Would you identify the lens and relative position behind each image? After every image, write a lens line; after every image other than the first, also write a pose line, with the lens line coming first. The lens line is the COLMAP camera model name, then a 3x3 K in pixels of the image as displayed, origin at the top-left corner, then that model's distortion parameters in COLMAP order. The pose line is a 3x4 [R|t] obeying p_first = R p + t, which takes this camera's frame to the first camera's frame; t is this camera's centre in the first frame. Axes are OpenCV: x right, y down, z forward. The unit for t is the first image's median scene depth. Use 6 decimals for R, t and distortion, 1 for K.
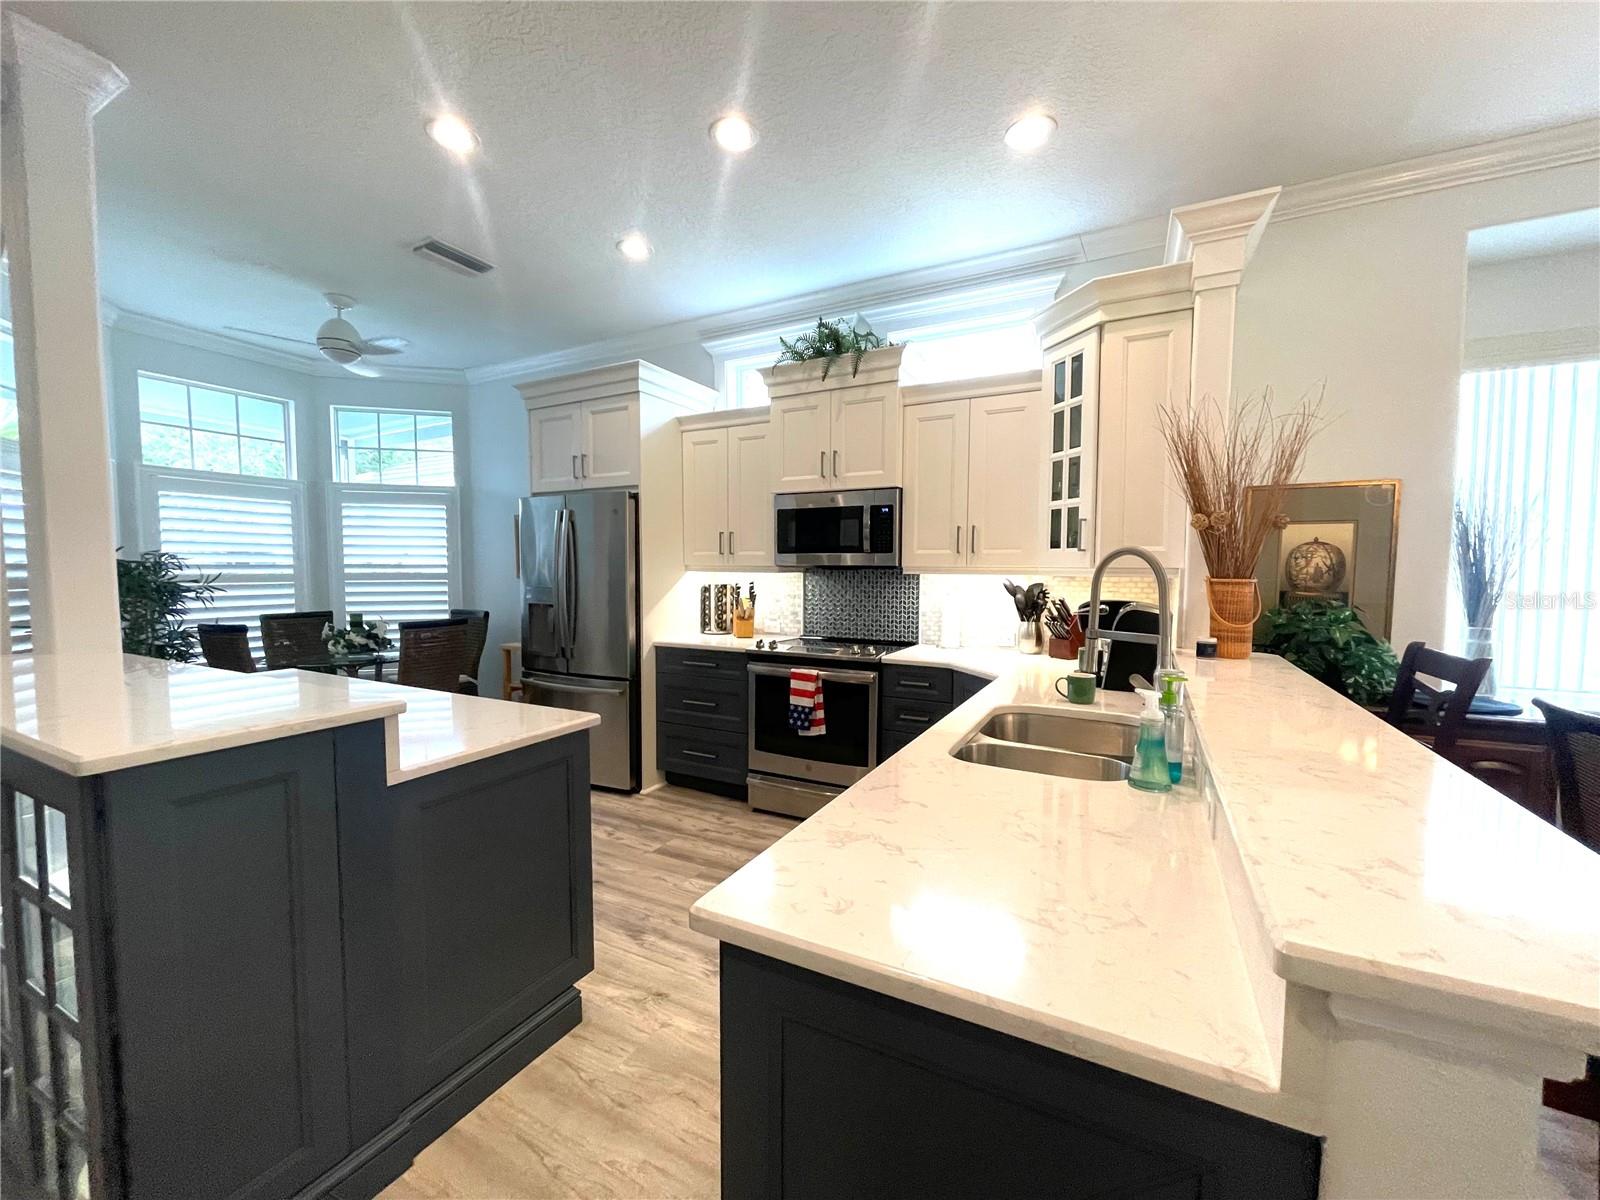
lens RADIAL K [[648.7, 0, 792.3], [0, 648.7, 607.1], [0, 0, 1]] dist [-0.002141, 0.000147]
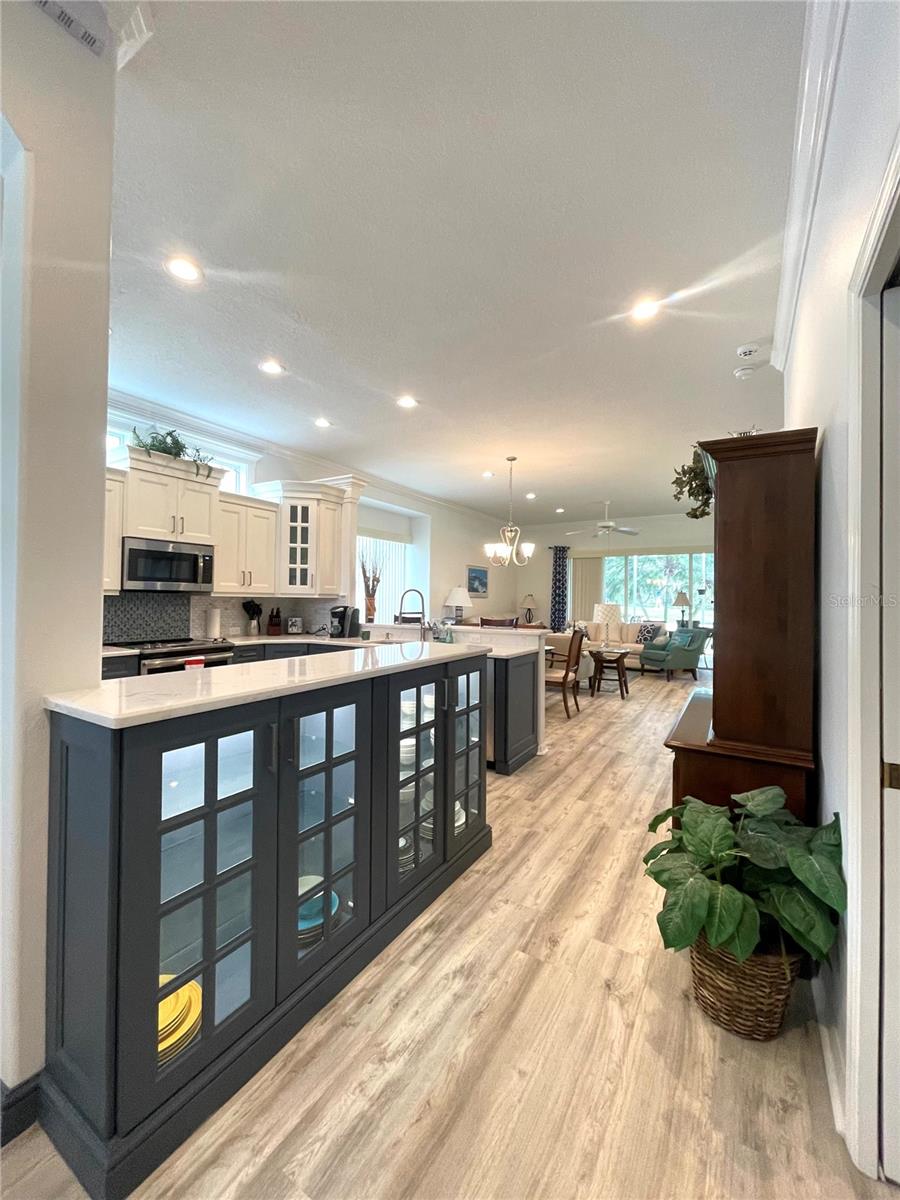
lens RADIAL K [[486.5, 0, 448.3], [0, 486.5, 593.3], [0, 0, 1]] dist [-0.002141, 0.000147]
pose [[0.051268, 0.006265, 0.998665, -1.097848], [0.049431, 0.998739, -0.008803, -0.016412], [-0.997461, 0.049816, 0.050894, 0.316173]]
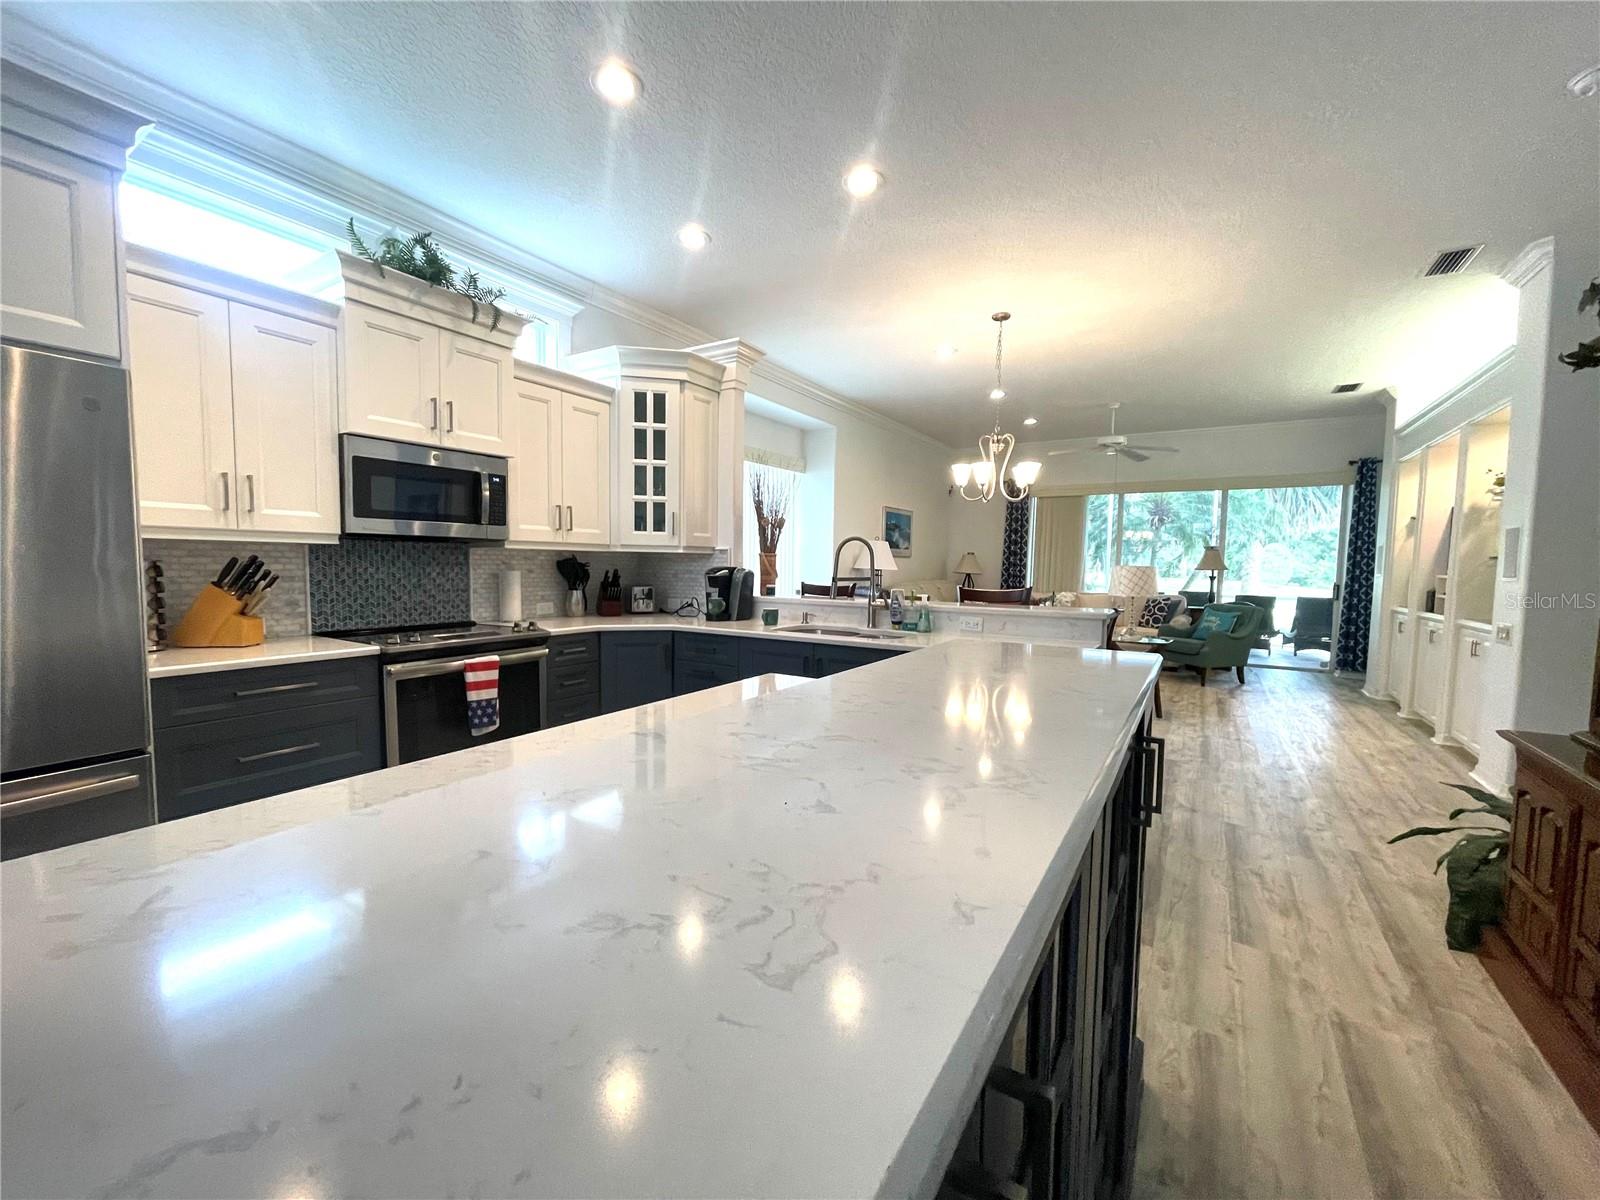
lens RADIAL K [[648.7, 0, 796.7], [0, 648.7, 603.8], [0, 0, 1]] dist [-0.002141, 0.000147]
pose [[0.066217, -0.069777, 0.995363, -0.788887], [0.047764, 0.996630, 0.066688, -0.011793], [-0.996661, 0.043127, 0.069326, 0.509437]]
